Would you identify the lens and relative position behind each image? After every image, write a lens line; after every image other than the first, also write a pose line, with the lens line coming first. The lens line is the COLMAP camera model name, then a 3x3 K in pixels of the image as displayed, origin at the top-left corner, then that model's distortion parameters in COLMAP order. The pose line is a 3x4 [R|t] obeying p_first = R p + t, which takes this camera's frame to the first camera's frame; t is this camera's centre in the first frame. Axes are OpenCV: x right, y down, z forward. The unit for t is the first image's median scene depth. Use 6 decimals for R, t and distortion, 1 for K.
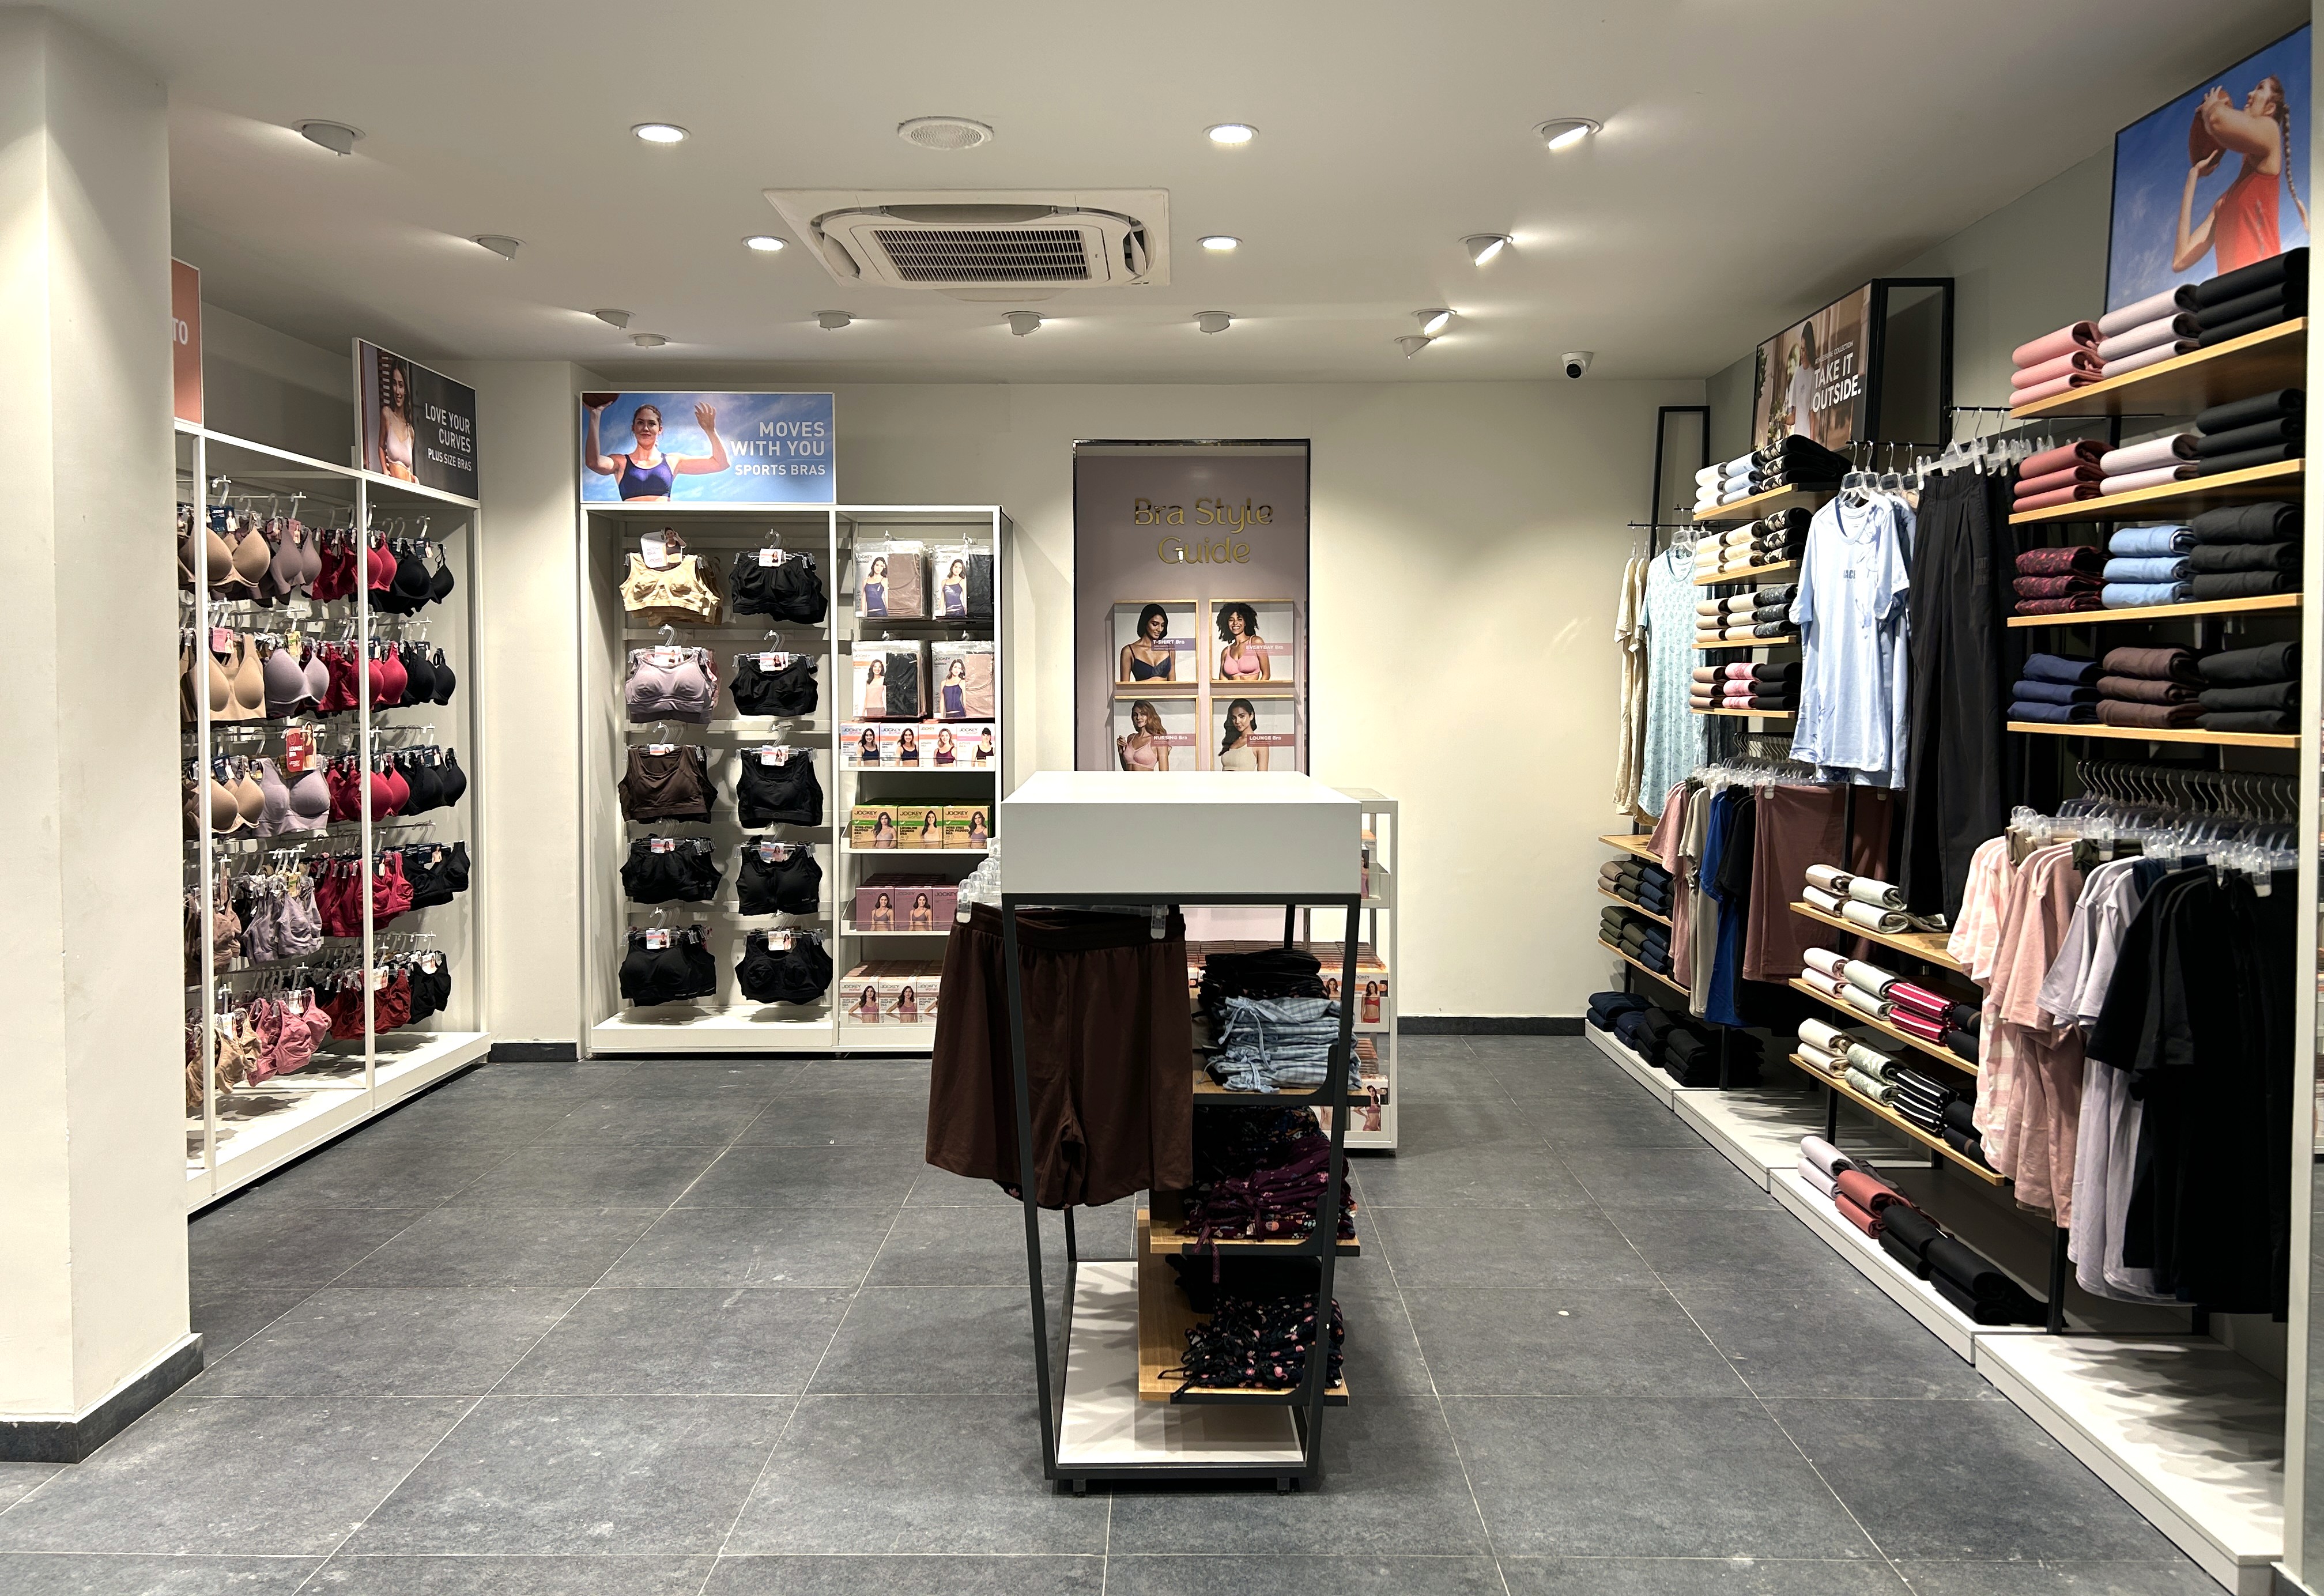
lens RADIAL K [[1765.1, 0, 1133.8], [0, 1765.1, 728.2], [0, 0, 1]] dist [0.114484, -0.104987]
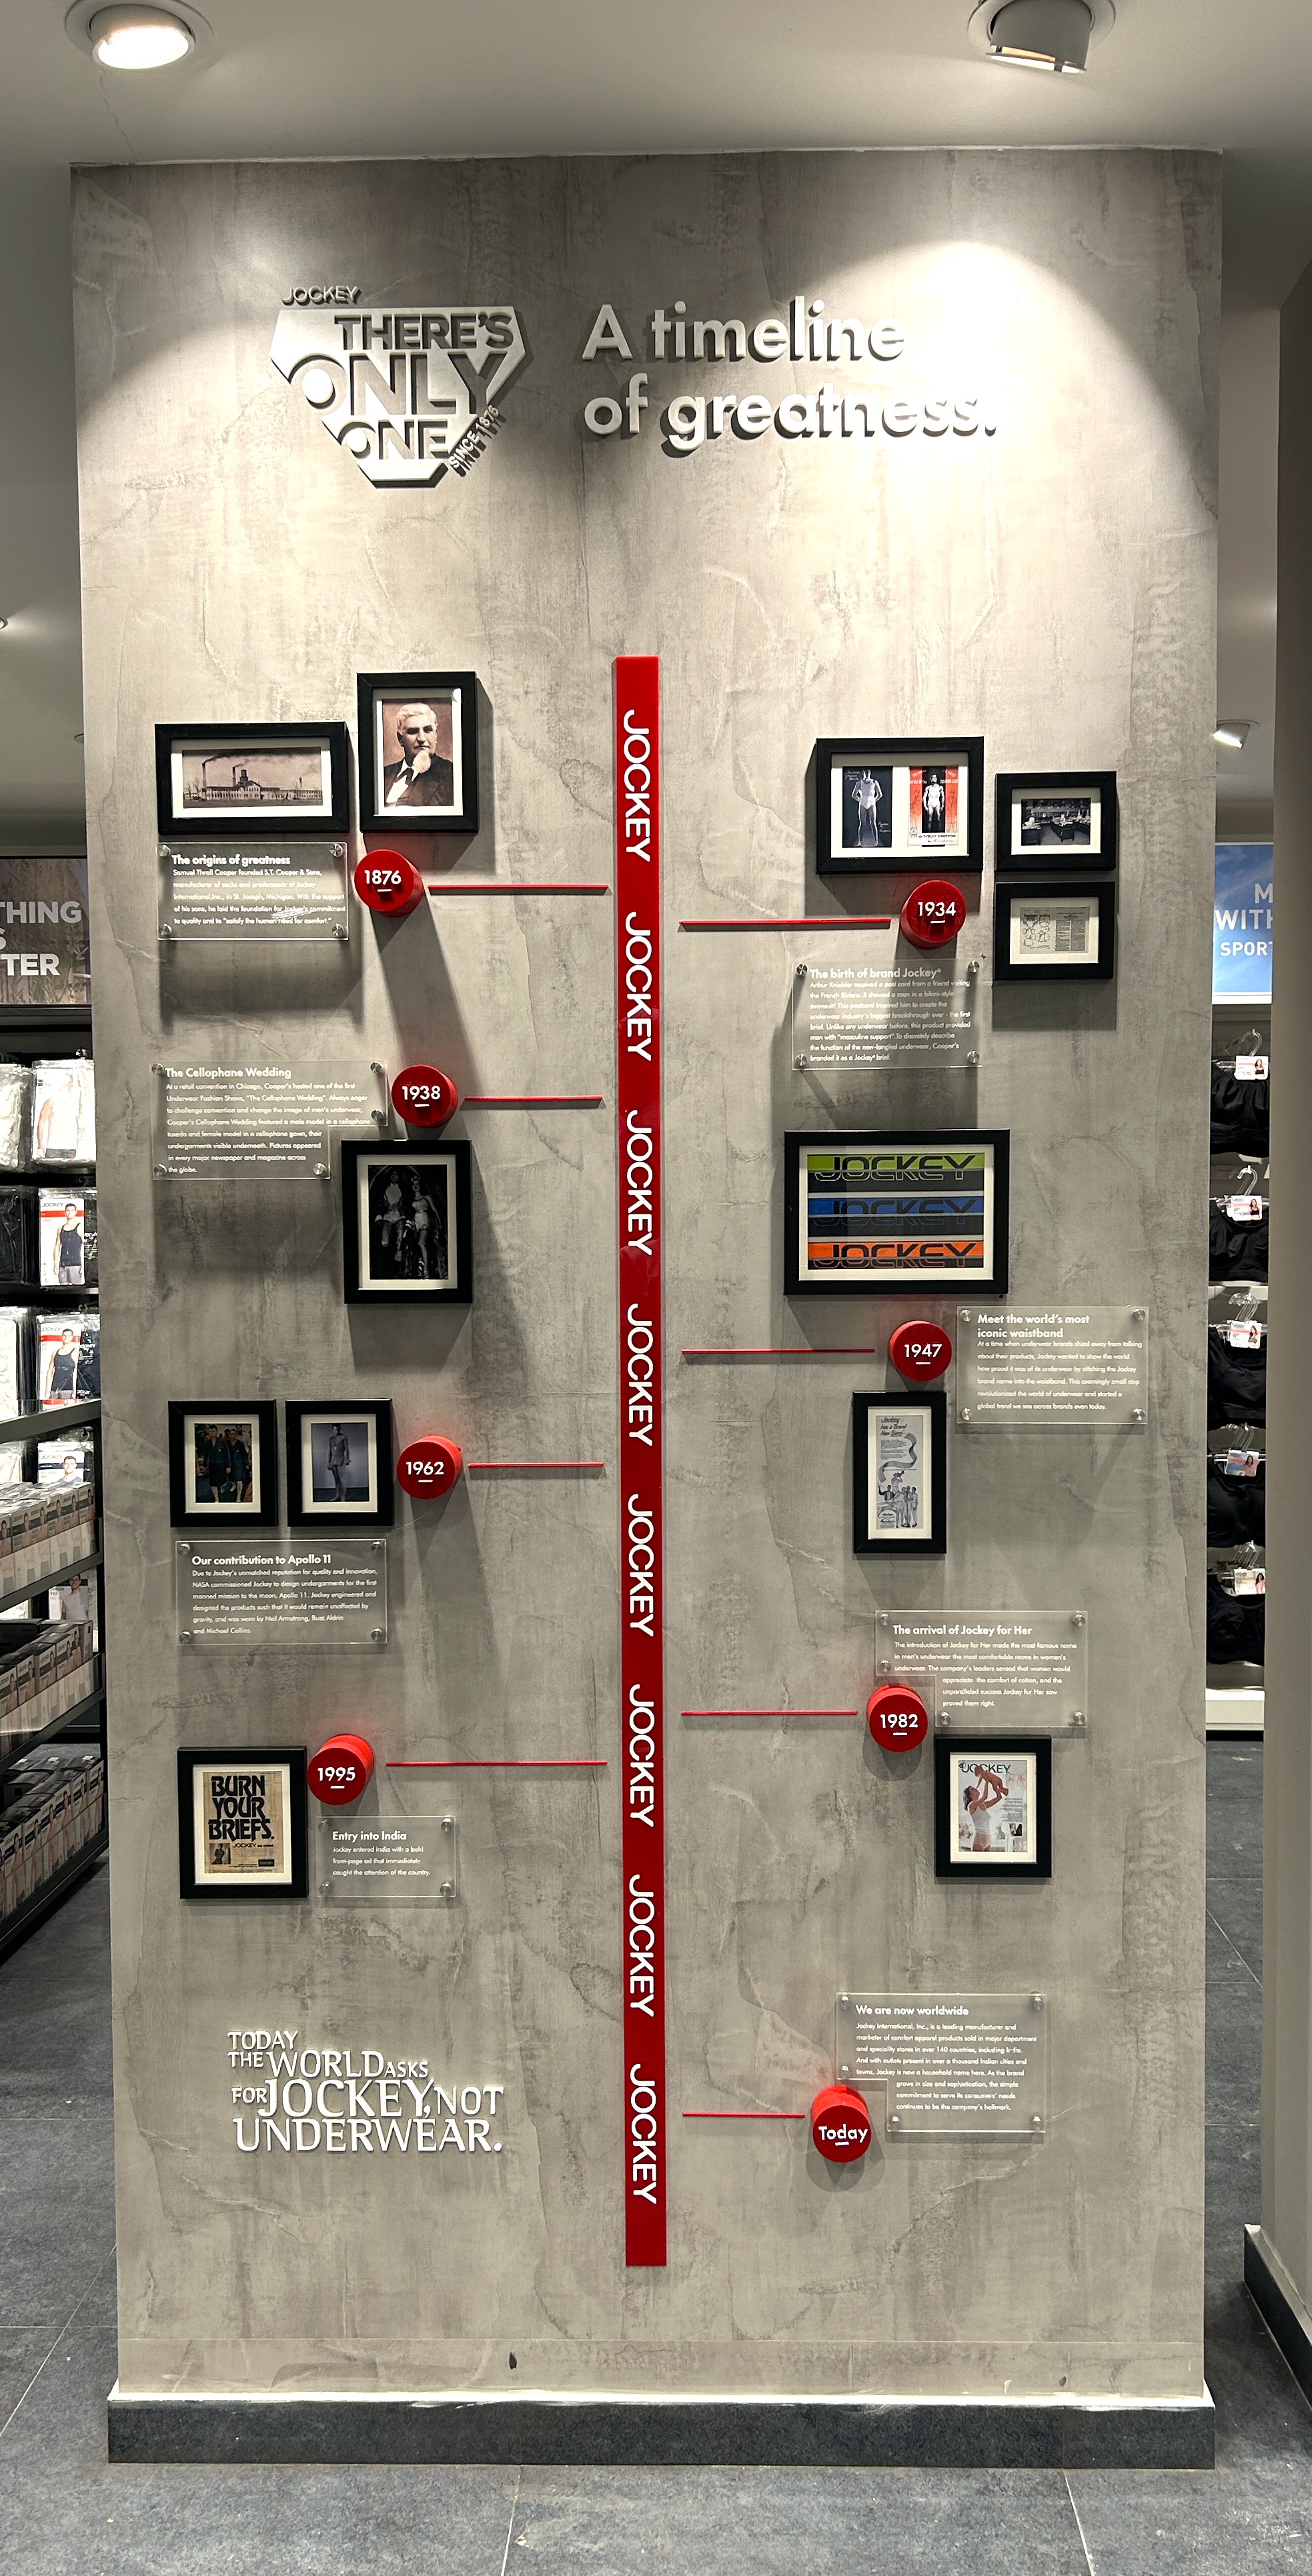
lens RADIAL K [[2028.6, 0, 659.5], [0, 2028.6, 1344.1], [0, 0, 1]] dist [0.026395, -0.001937]
pose [[0.999986, -0.004719, 0.002595, -0.588992], [0.004641, 0.999565, 0.029133, -0.008587], [-0.002731, -0.029120, 0.999572, 0.191794]]
